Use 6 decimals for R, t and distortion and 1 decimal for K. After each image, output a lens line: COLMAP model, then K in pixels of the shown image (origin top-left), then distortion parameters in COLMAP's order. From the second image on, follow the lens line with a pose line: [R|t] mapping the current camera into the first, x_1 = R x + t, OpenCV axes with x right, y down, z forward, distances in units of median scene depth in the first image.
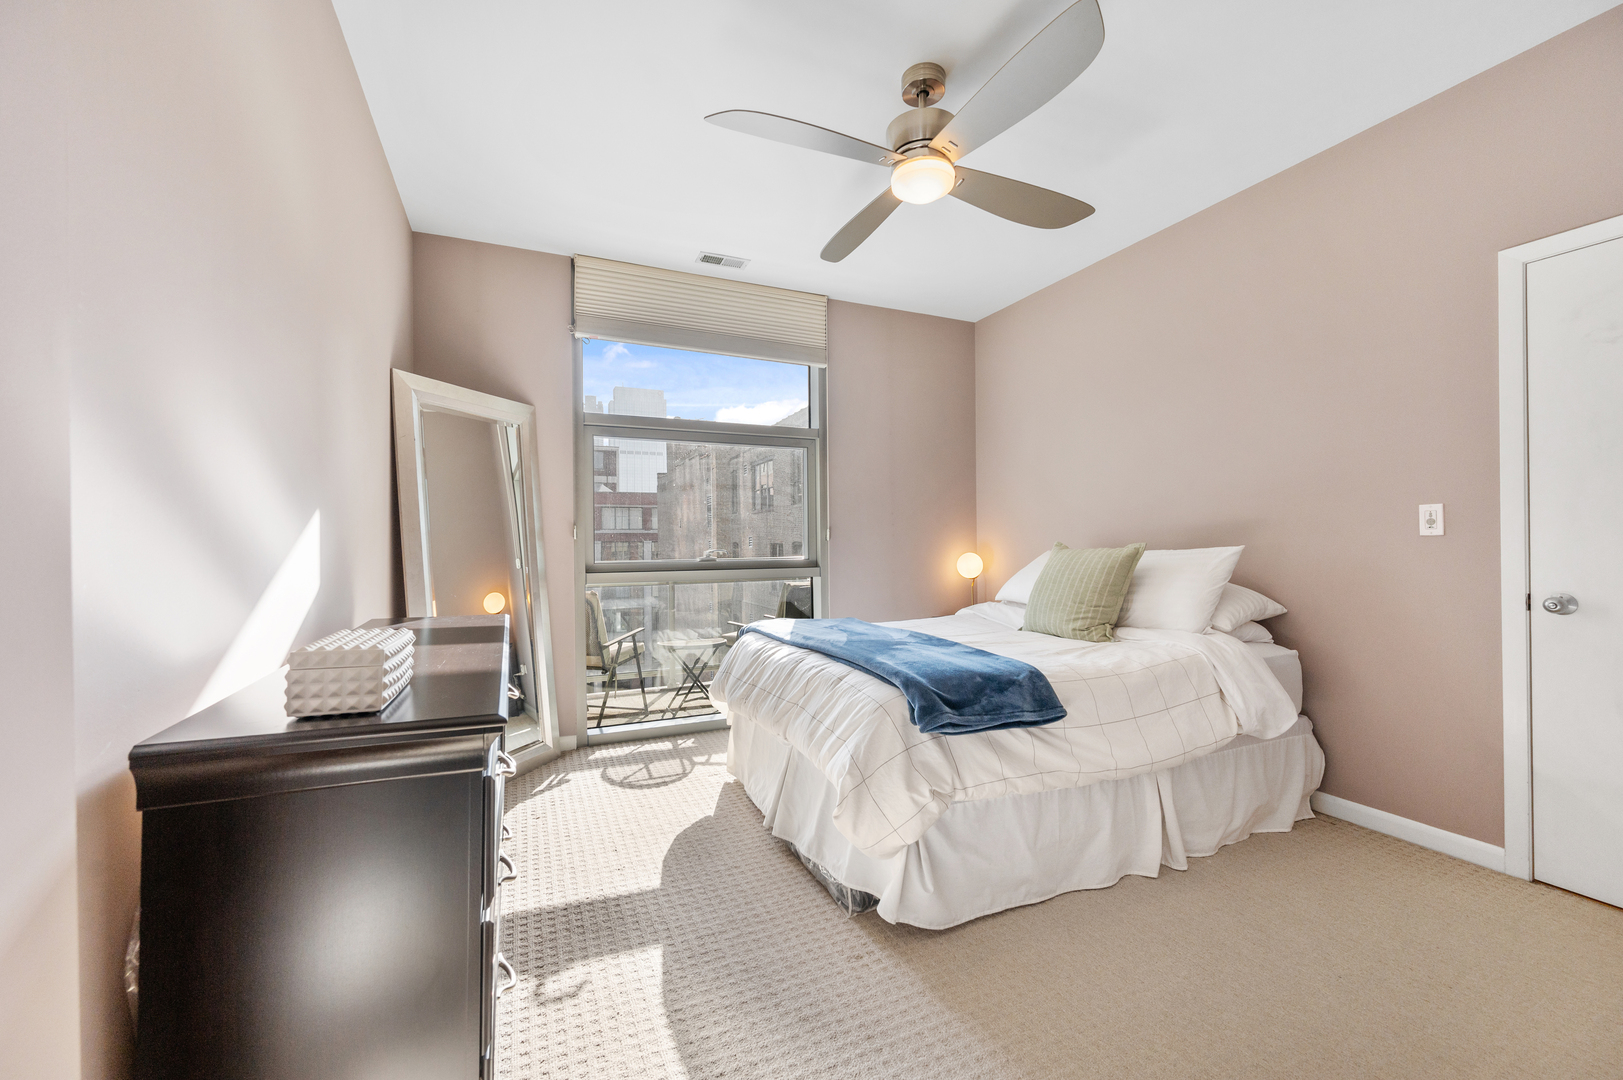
lens RADIAL K [[653.4, 0, 811.2], [0, 653.4, 542.3], [0, 0, 1]] dist [0.003951, 0.000331]
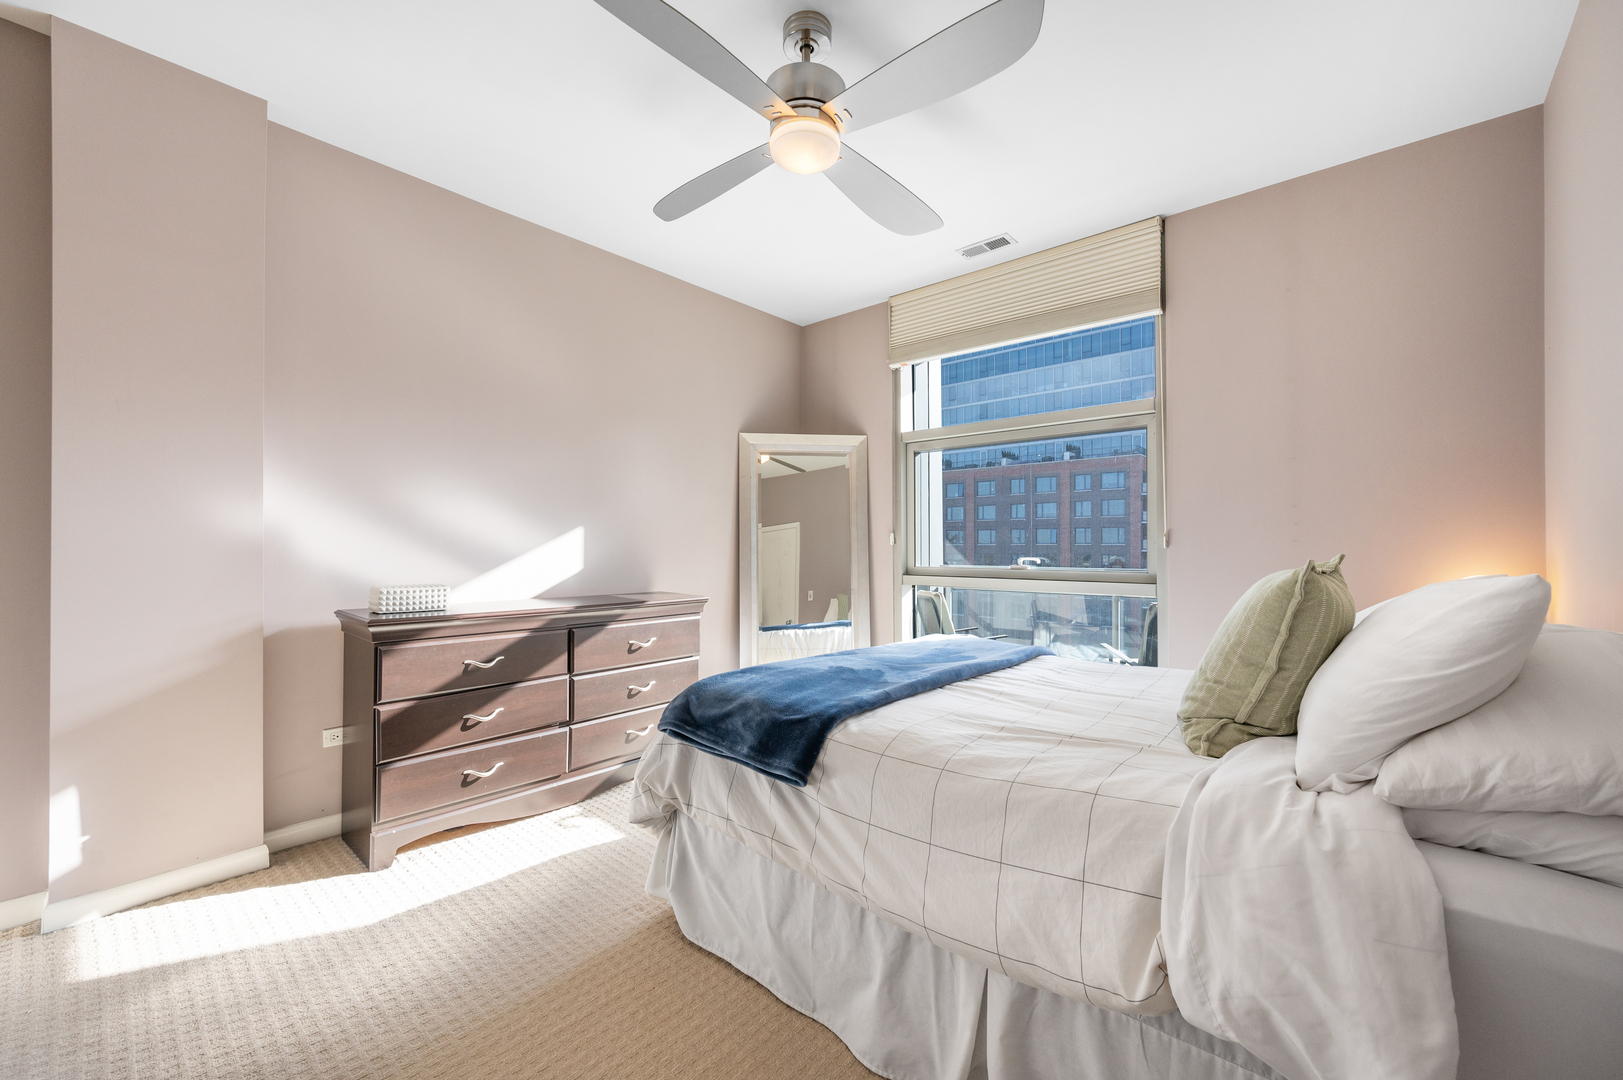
lens RADIAL K [[653.4, 0, 810.3], [0, 653.4, 541.9], [0, 0, 1]] dist [0.003951, 0.000331]
pose [[0.401238, 0.002637, -0.915970, 0.831844], [-0.005198, 0.999986, 0.000602, -0.011910], [0.915959, 0.004519, 0.401246, 0.536504]]
